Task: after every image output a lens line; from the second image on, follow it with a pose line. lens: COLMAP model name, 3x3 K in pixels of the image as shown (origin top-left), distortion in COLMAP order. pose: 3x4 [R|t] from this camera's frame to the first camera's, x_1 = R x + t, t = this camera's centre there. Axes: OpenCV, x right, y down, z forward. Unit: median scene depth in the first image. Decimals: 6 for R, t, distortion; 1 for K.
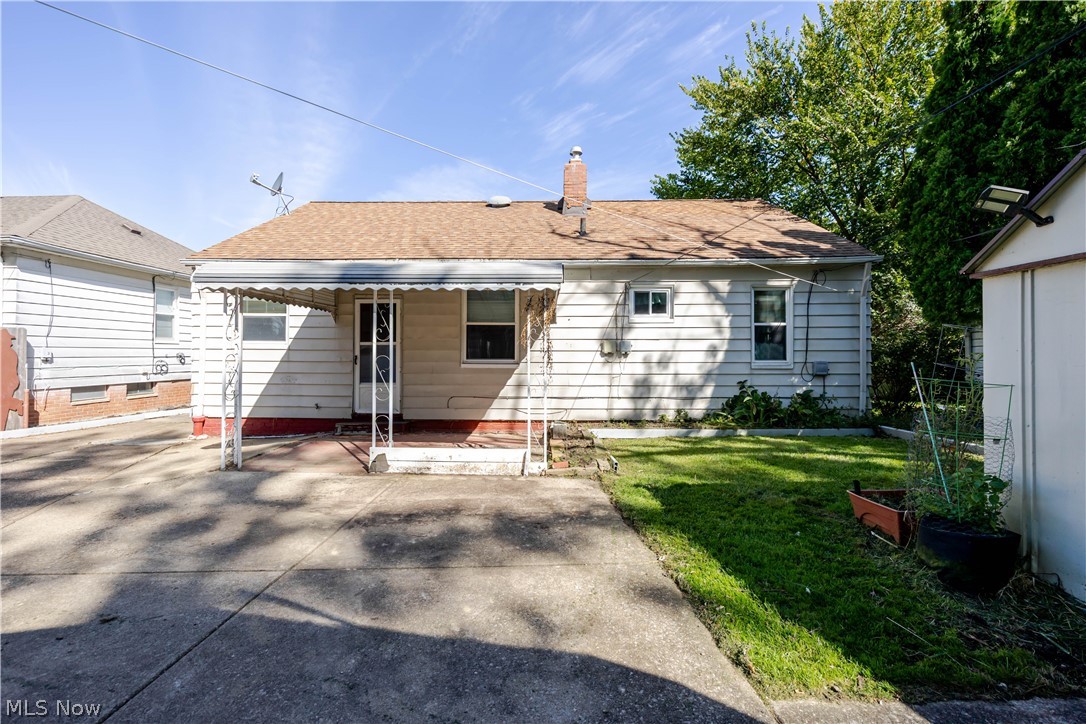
lens RADIAL K [[448.7, 0, 538.3], [0, 448.7, 352.6], [0, 0, 1]] dist [-0.020206, 0.000046]
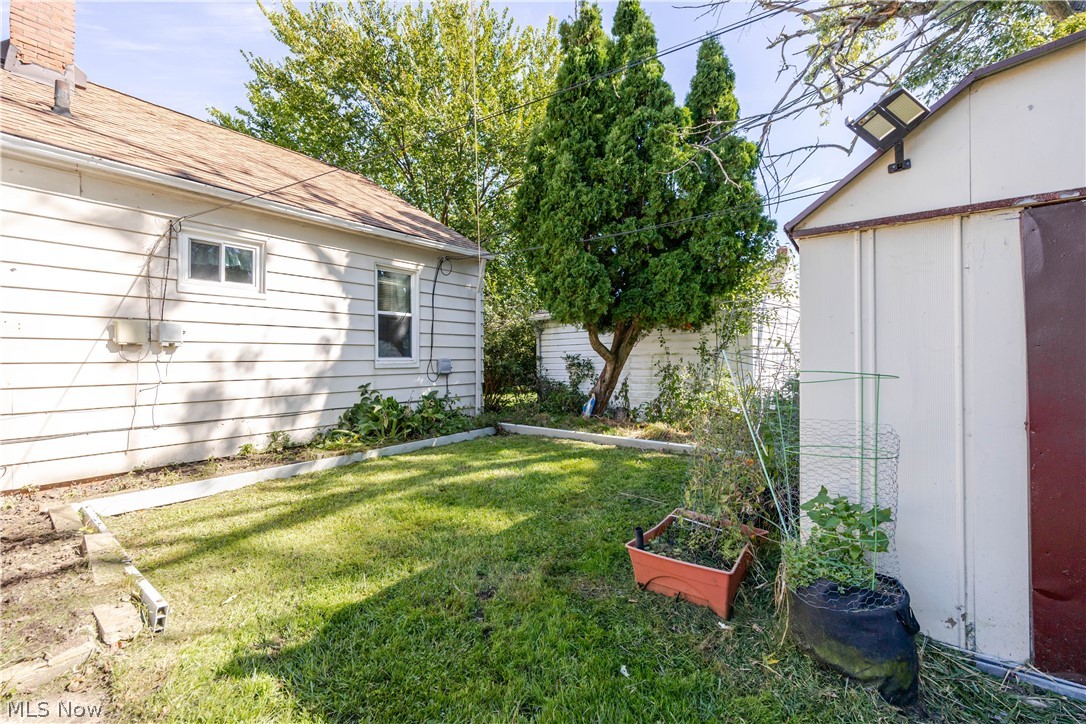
lens RADIAL K [[435.8, 0, 539.6], [0, 435.8, 358.0], [0, 0, 1]] dist [-0.004013, -0.000872]
pose [[0.606421, -0.002856, 0.795138, 0.043888], [-0.003402, 0.999975, 0.006187, 0.011814], [-0.795136, -0.006457, 0.606397, 0.303952]]
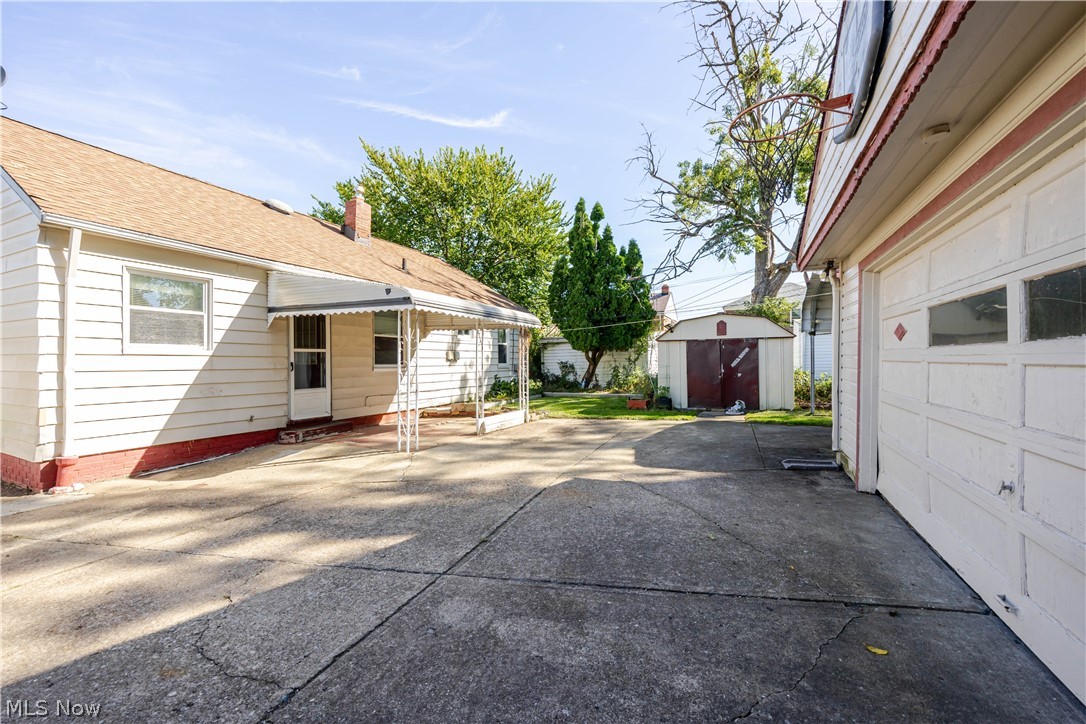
lens RADIAL K [[439.4, 0, 543.0], [0, 439.4, 362.0], [0, 0, 1]] dist [-0.000473, -0.000485]
pose [[0.407507, -0.005976, 0.913182, -1.095435], [-0.001260, 0.999974, 0.007107, -0.001617], [-0.913201, -0.004046, 0.407489, 0.101383]]
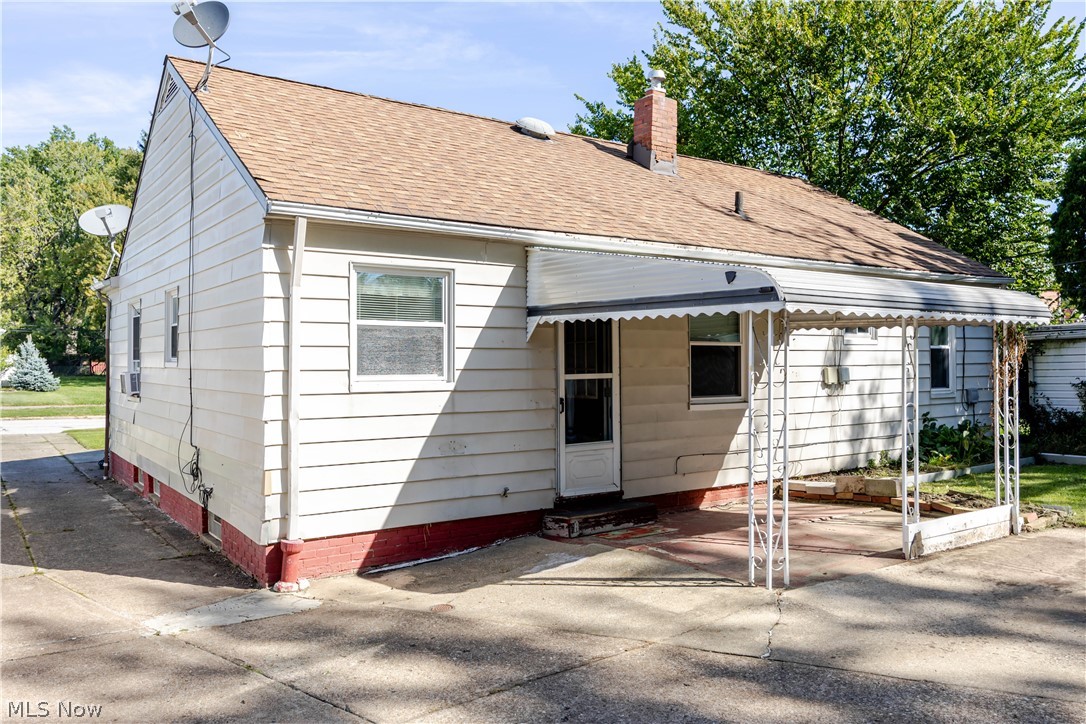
lens RADIAL K [[827.8, 0, 540.4], [0, 827.8, 358.3], [0, 0, 1]] dist [-0.006650, 0.003904]
pose [[0.804890, -0.004064, 0.593410, -1.094588], [0.004475, 0.999990, 0.000778, -0.047001], [-0.593407, 0.002029, 0.804900, 0.156710]]
